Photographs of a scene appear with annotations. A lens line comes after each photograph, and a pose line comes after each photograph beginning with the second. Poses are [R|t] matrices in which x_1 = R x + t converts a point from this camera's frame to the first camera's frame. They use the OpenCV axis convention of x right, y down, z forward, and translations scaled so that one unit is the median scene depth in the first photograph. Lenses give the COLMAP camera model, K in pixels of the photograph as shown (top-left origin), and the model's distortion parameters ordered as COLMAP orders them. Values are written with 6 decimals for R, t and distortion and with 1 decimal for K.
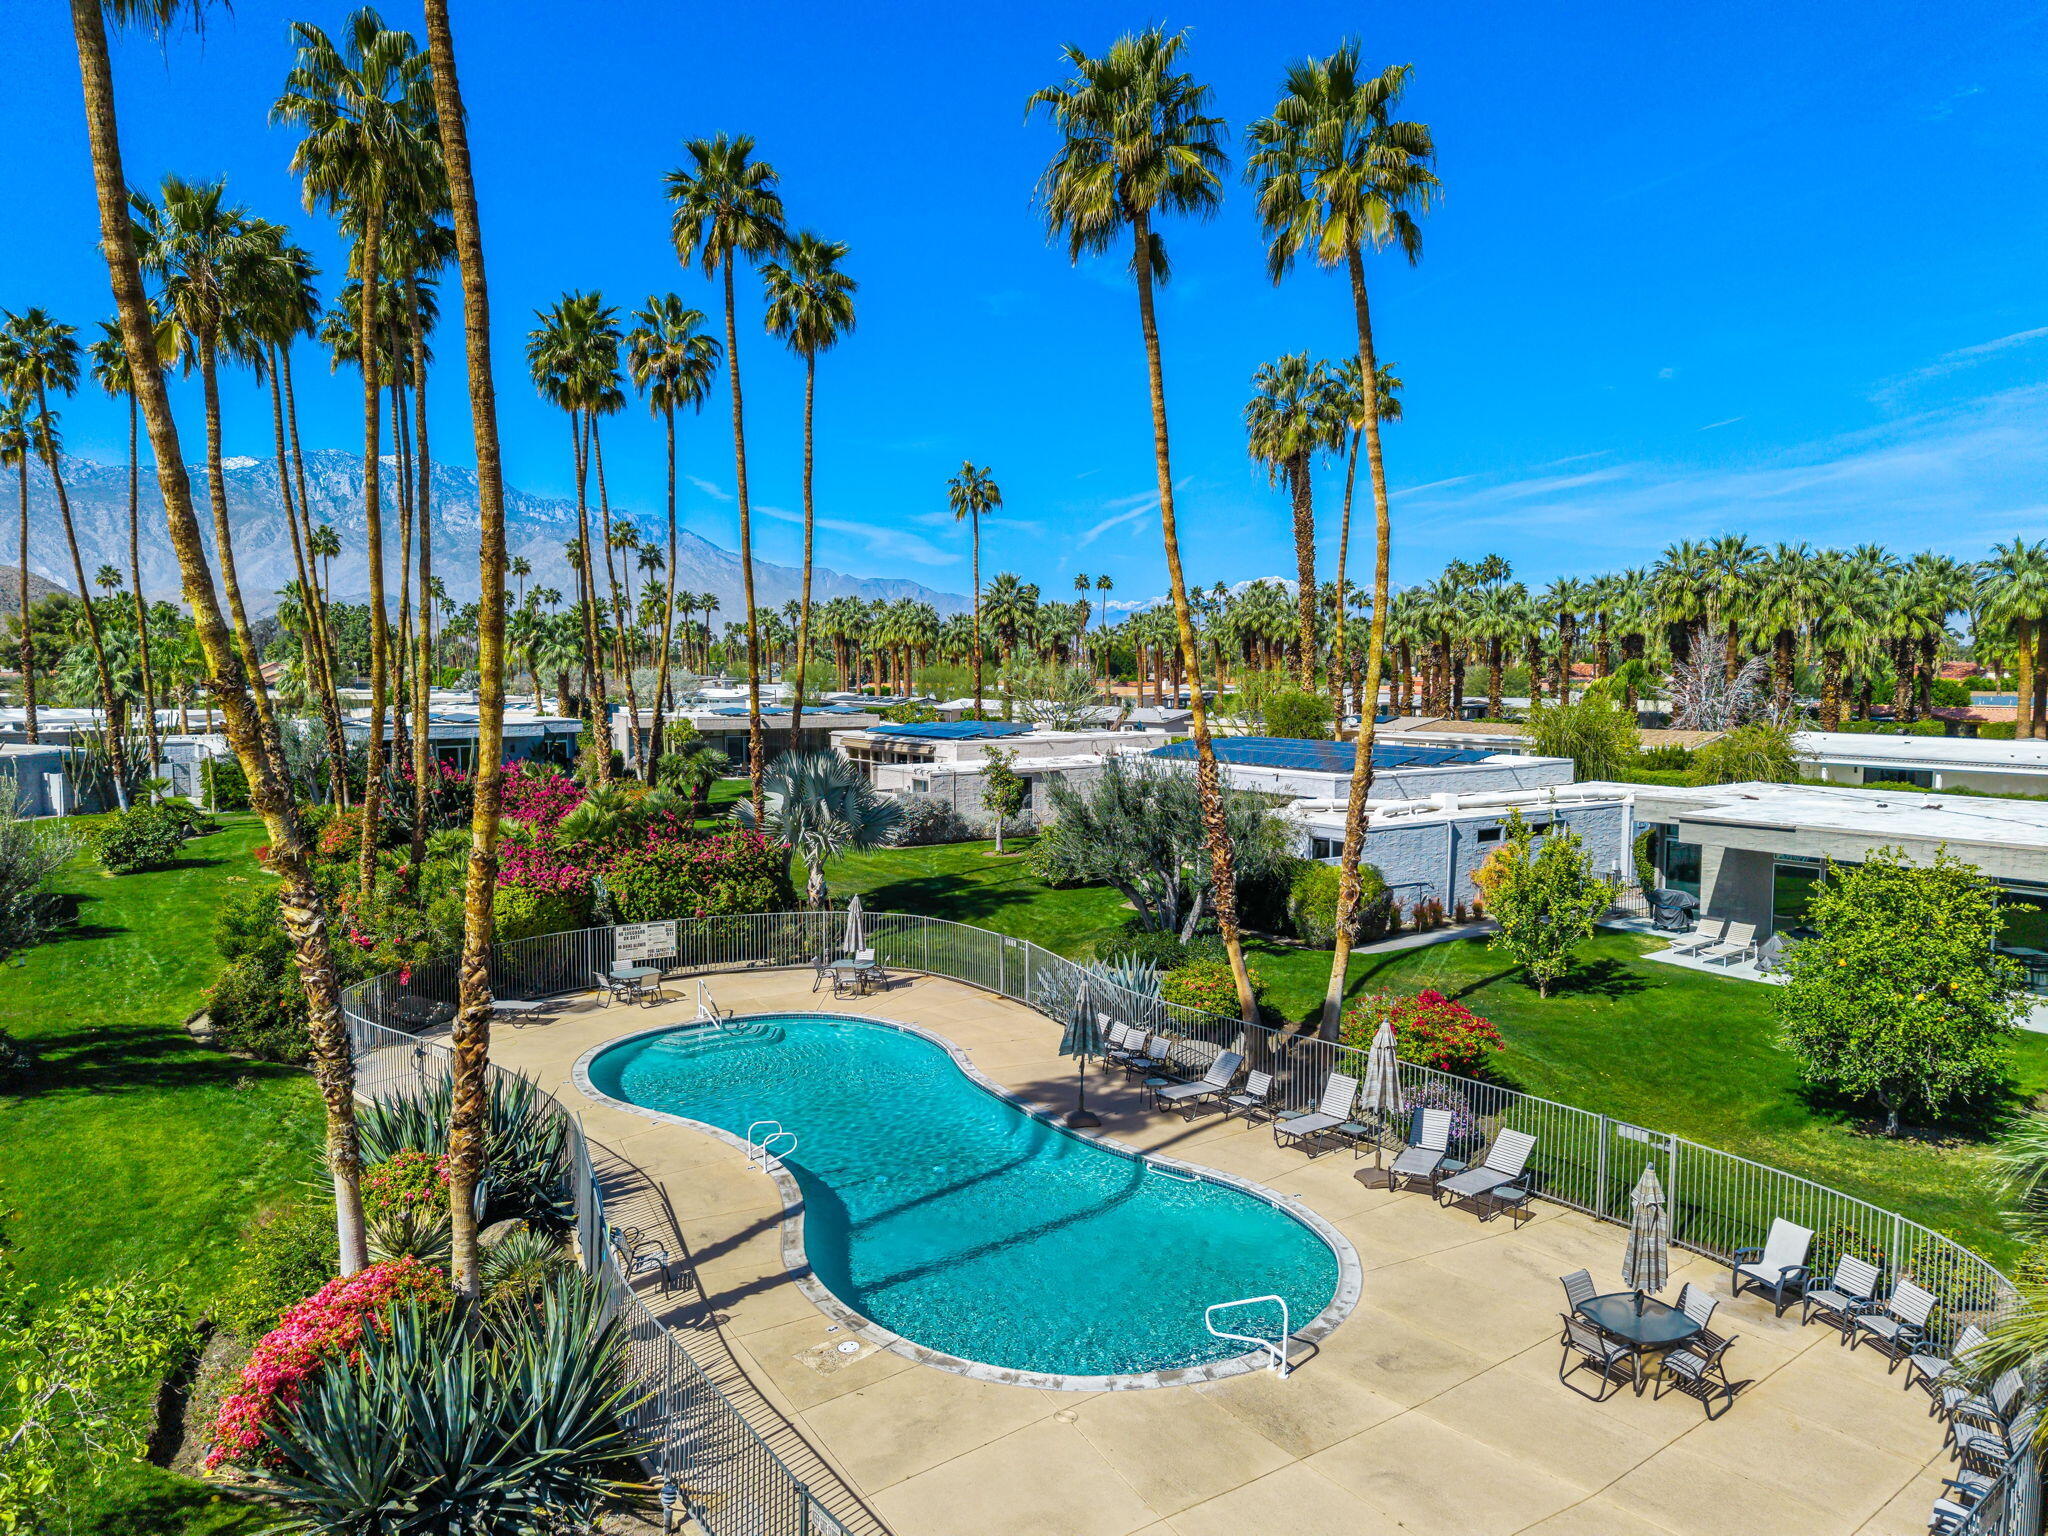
lens RADIAL K [[1370.1, 0, 1024.0], [0, 1370.1, 768.0], [0, 0, 1]] dist [0.018007, -0.007058]
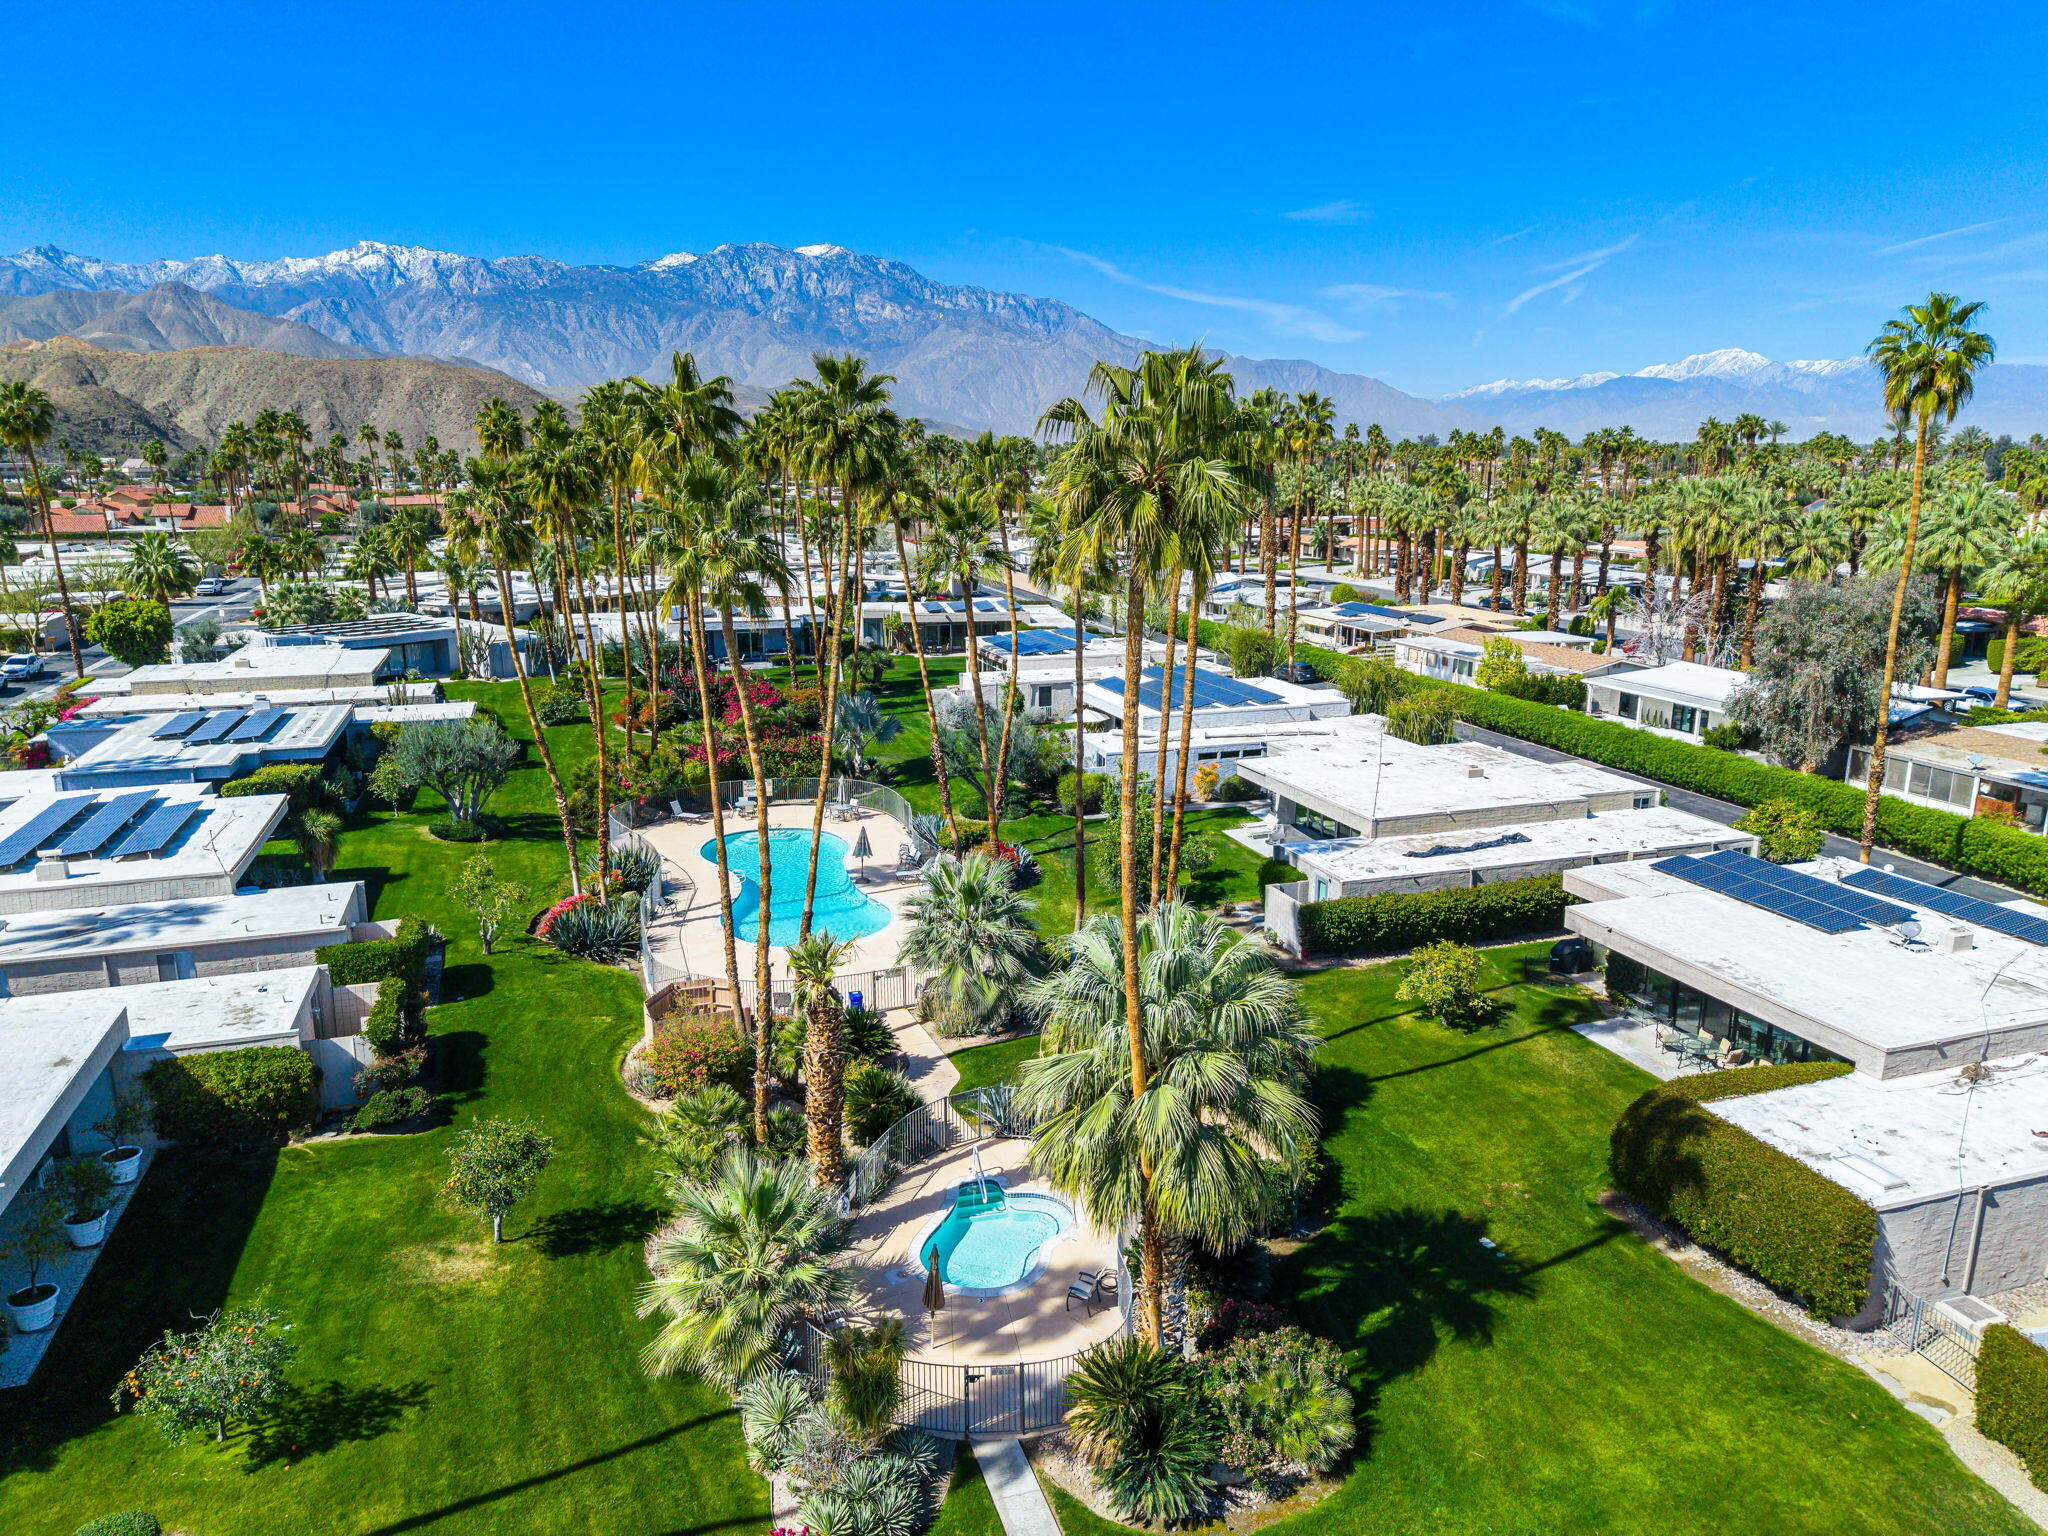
lens RADIAL K [[1370.1, 0, 1024.0], [0, 1370.1, 768.0], [0, 0, 1]] dist [0.018007, -0.007058]
pose [[0.961230, 0.062871, -0.268486, 0.769211], [-0.022012, 0.988048, 0.152565, -0.264309], [0.274869, -0.140740, 0.951125, -0.999077]]
